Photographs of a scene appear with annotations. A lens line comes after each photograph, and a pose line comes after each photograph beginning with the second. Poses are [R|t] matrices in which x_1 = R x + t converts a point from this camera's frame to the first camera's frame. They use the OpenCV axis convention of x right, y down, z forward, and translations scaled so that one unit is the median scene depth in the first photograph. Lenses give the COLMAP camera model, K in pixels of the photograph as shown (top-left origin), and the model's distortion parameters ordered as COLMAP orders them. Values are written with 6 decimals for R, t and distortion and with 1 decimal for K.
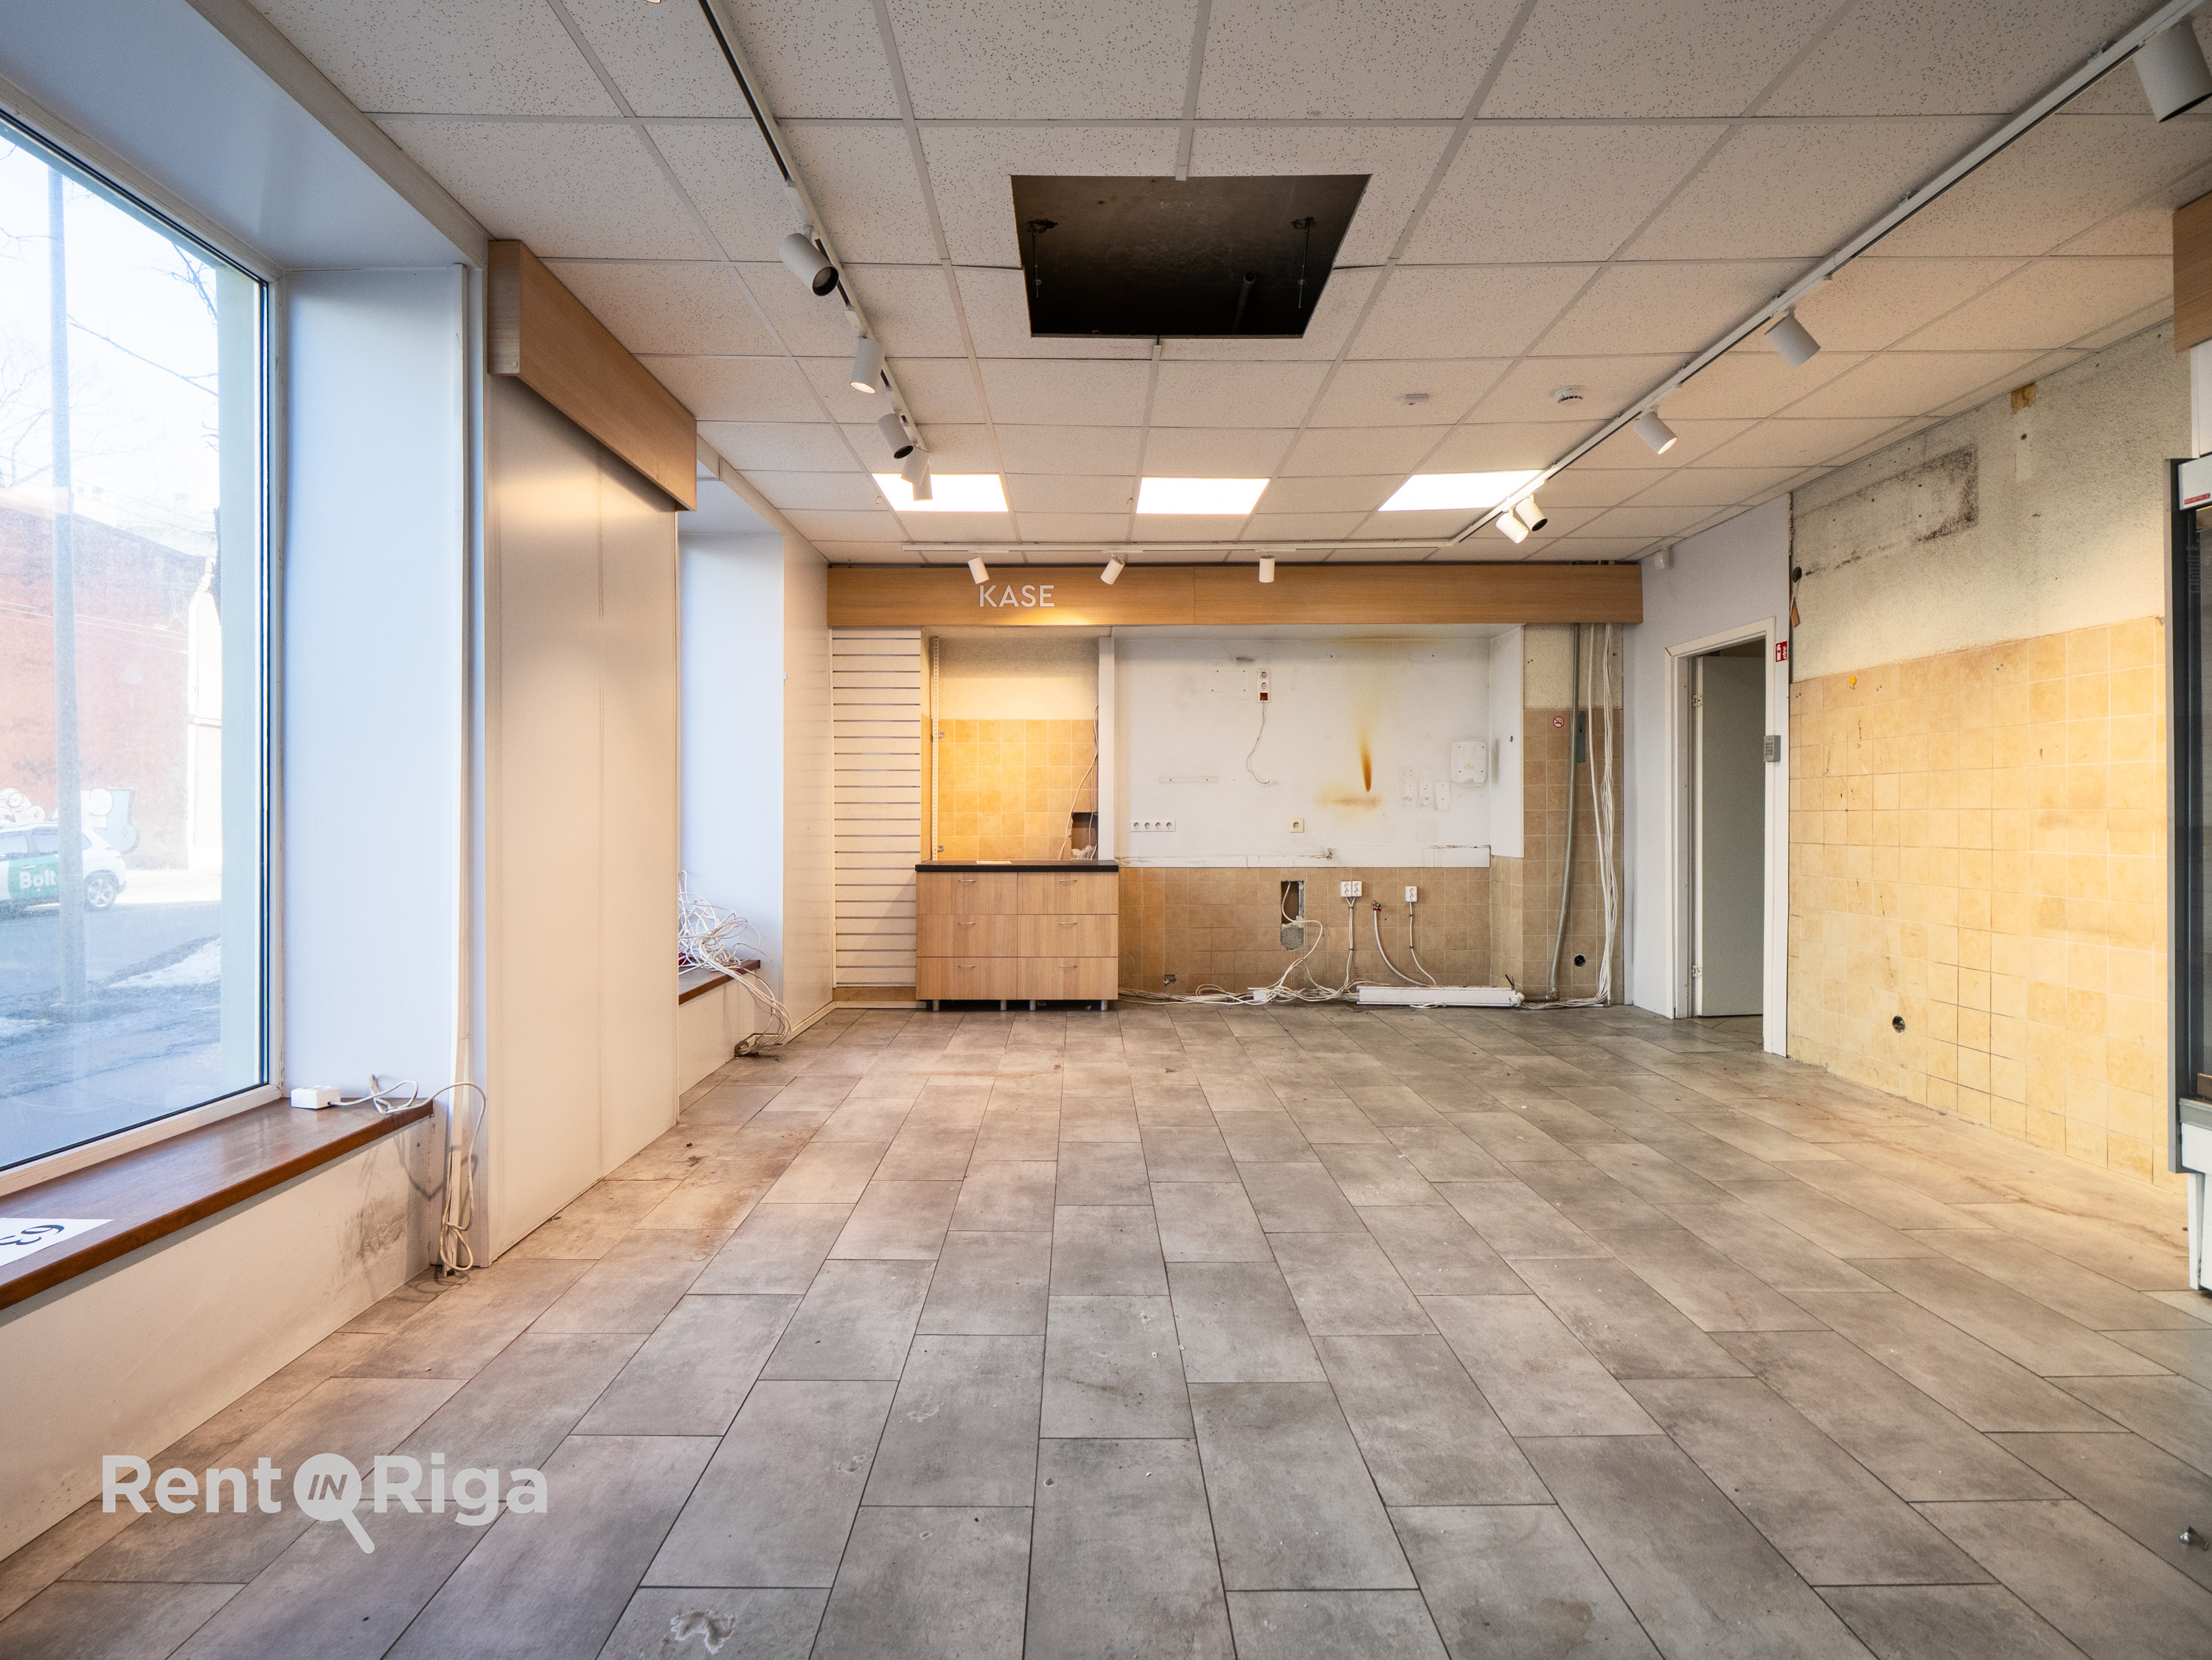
lens RADIAL K [[1081.6, 0, 1071.7], [0, 1081.6, 825.9], [0, 0, 1]] dist [-0.006744, -0.002294]
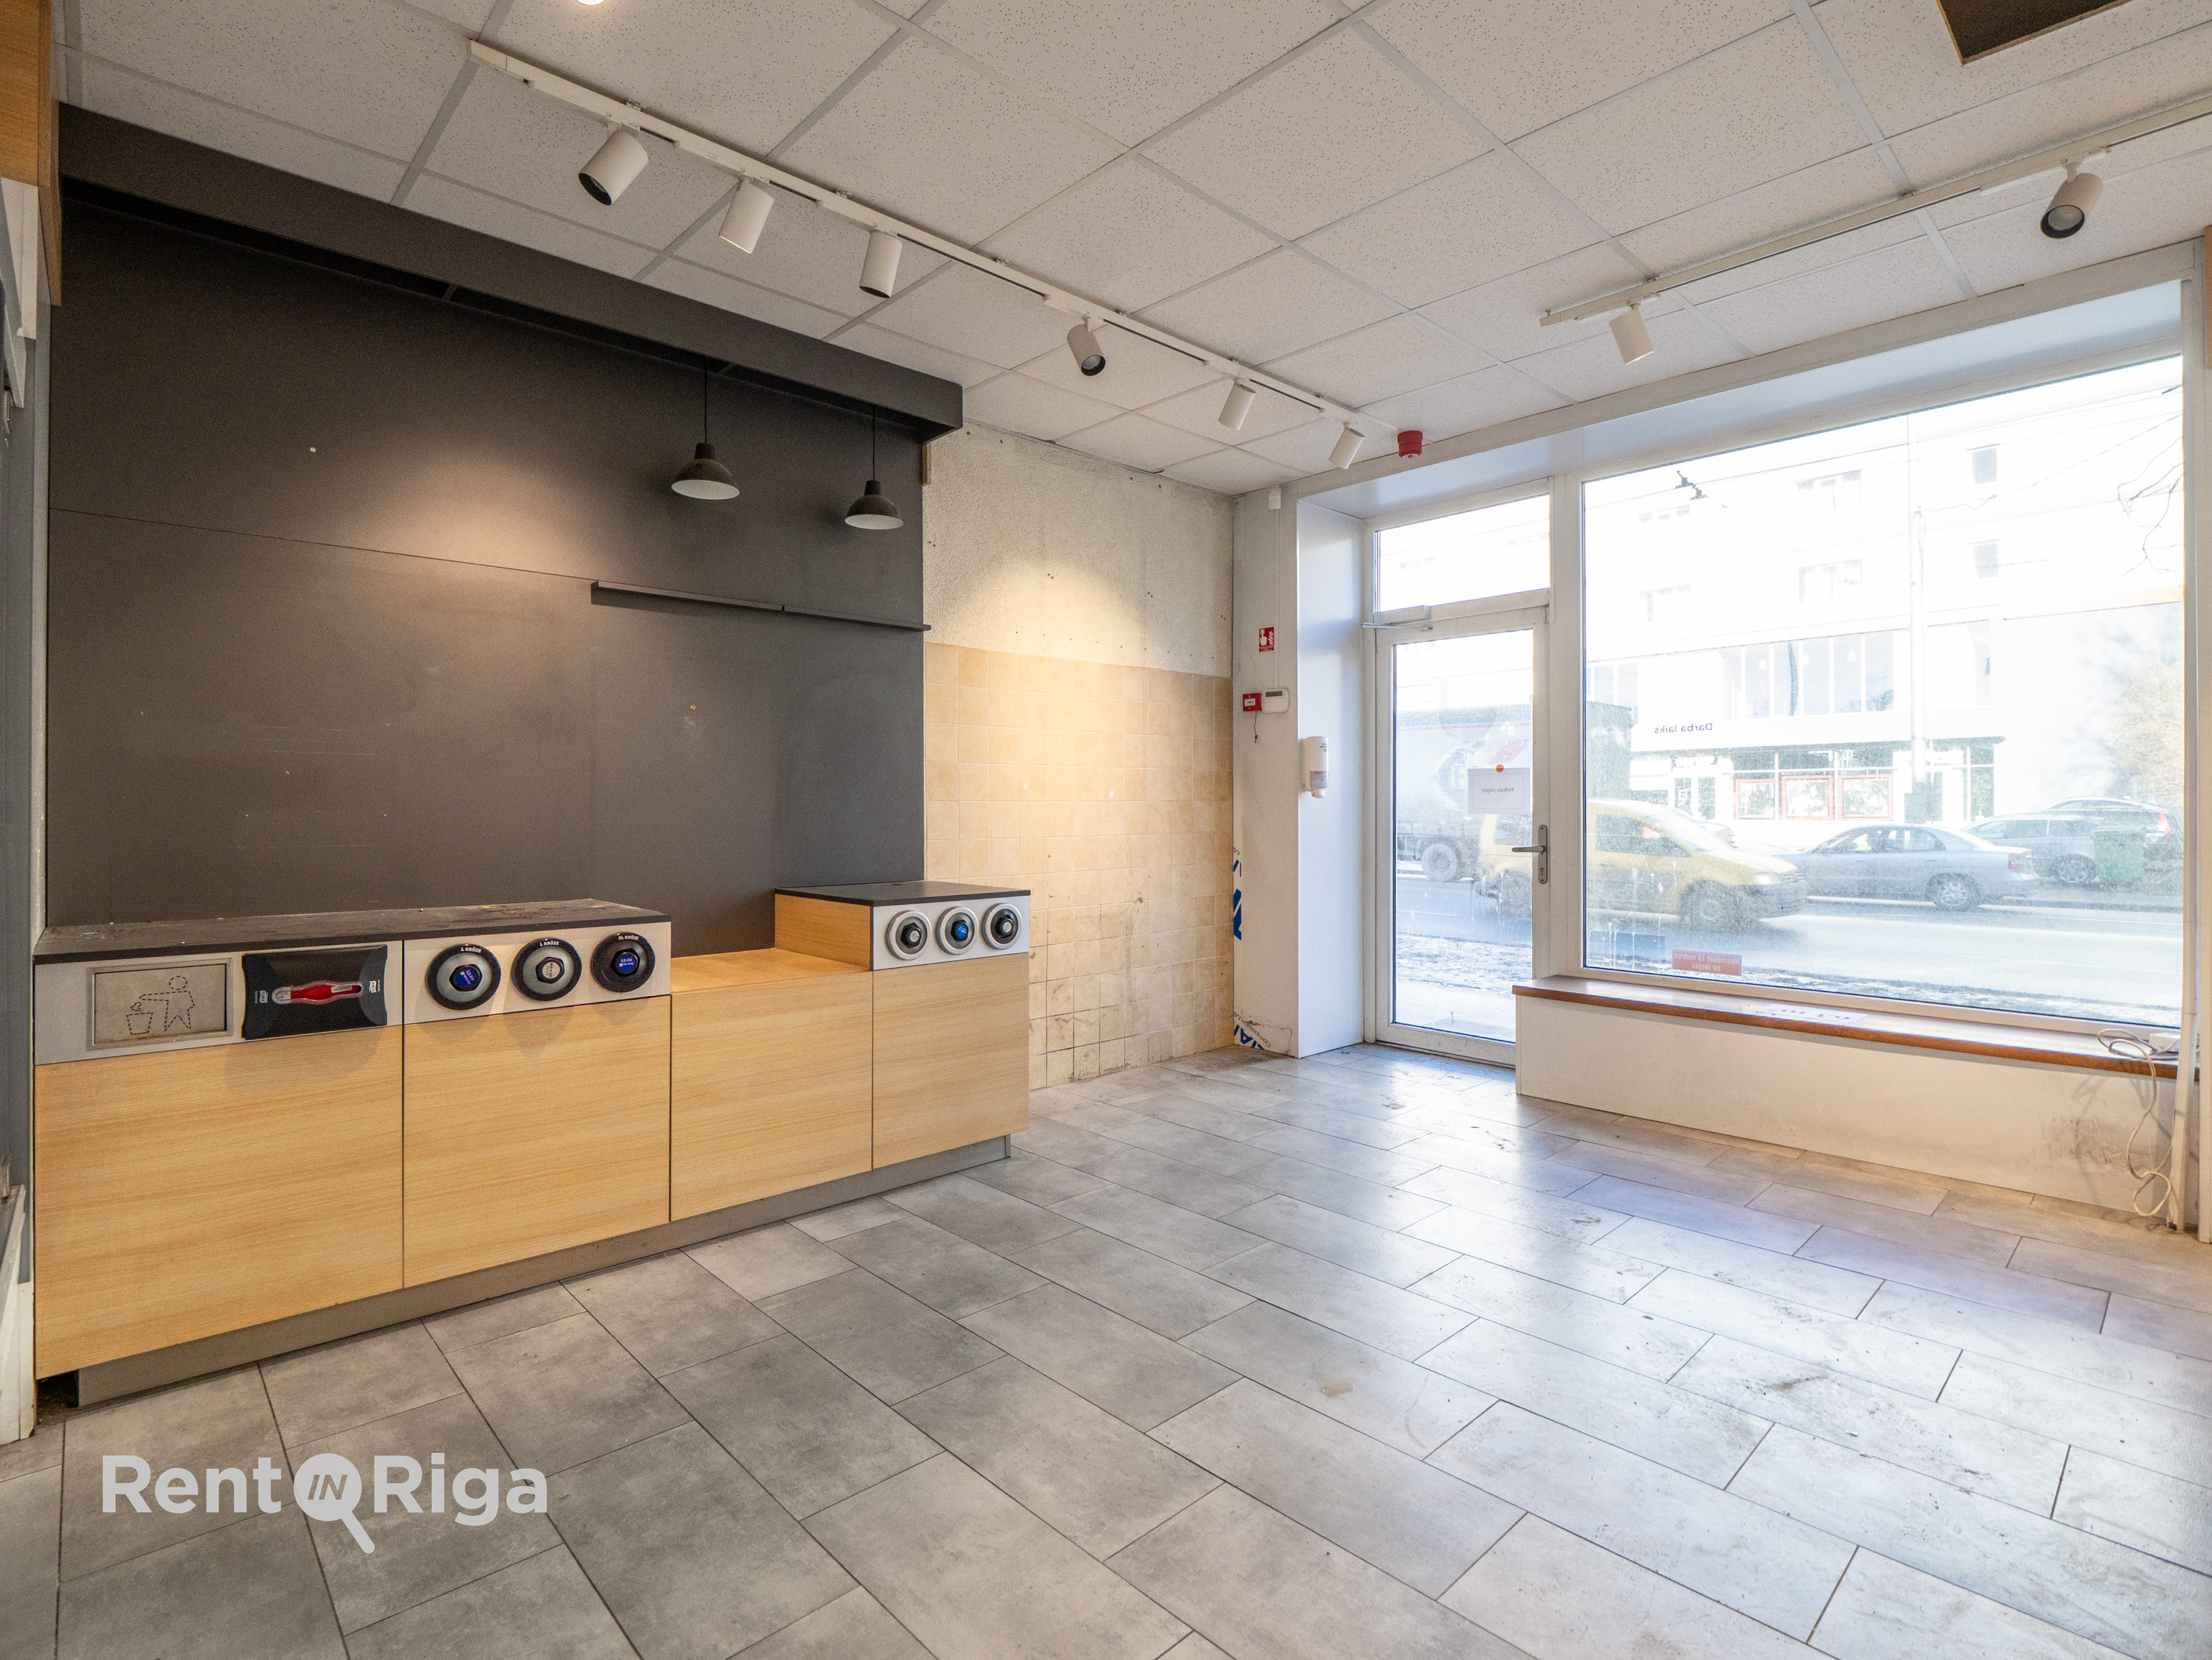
lens RADIAL K [[1081.6, 0, 1093.5], [0, 1081.6, 809.6], [0, 0, 1]] dist [-0.006744, -0.002294]
pose [[-0.724438, 0.003211, -0.689332, 0.966467], [-0.008358, 0.999875, 0.013441, -0.007061], [0.689289, 0.015499, -0.724321, 1.054900]]
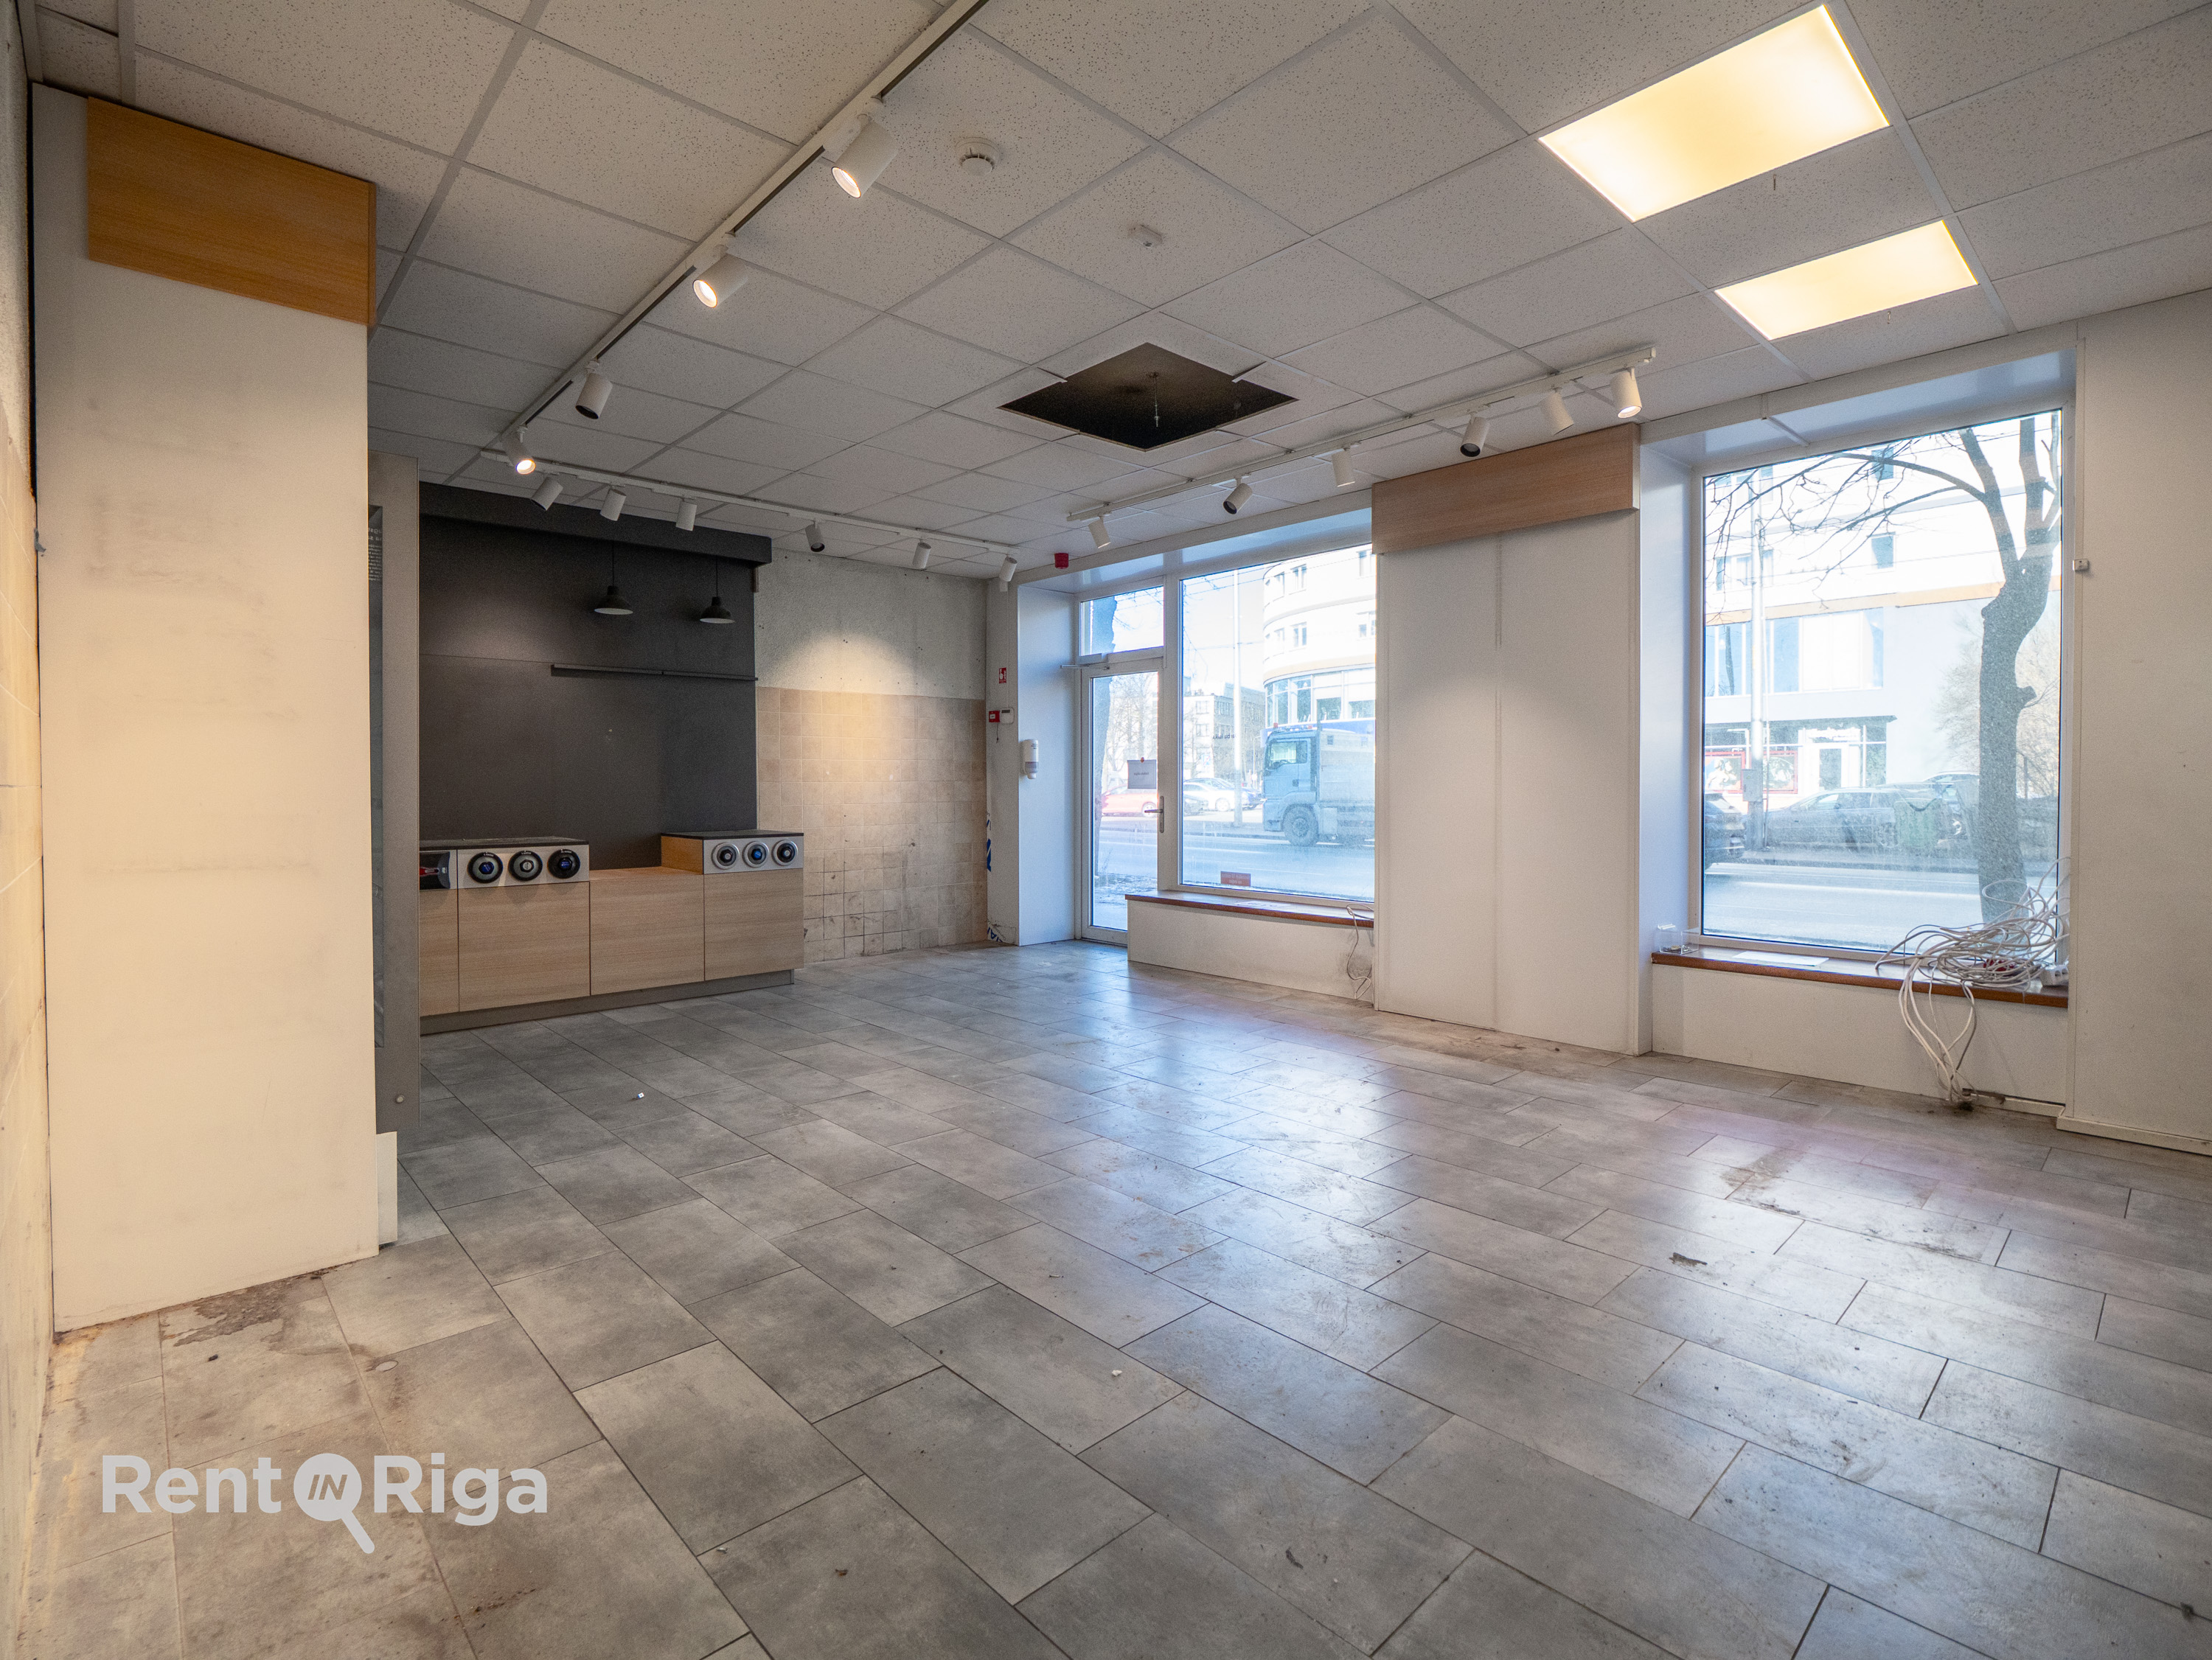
lens RADIAL K [[1081.6, 0, 1102.6], [0, 1081.6, 815.3], [0, 0, 1]] dist [-0.006744, -0.002294]
pose [[-0.731058, 0.024404, -0.681879, 1.231906], [-0.006353, 0.999073, 0.042567, -0.032263], [0.682286, 0.035451, -0.730225, 2.194489]]
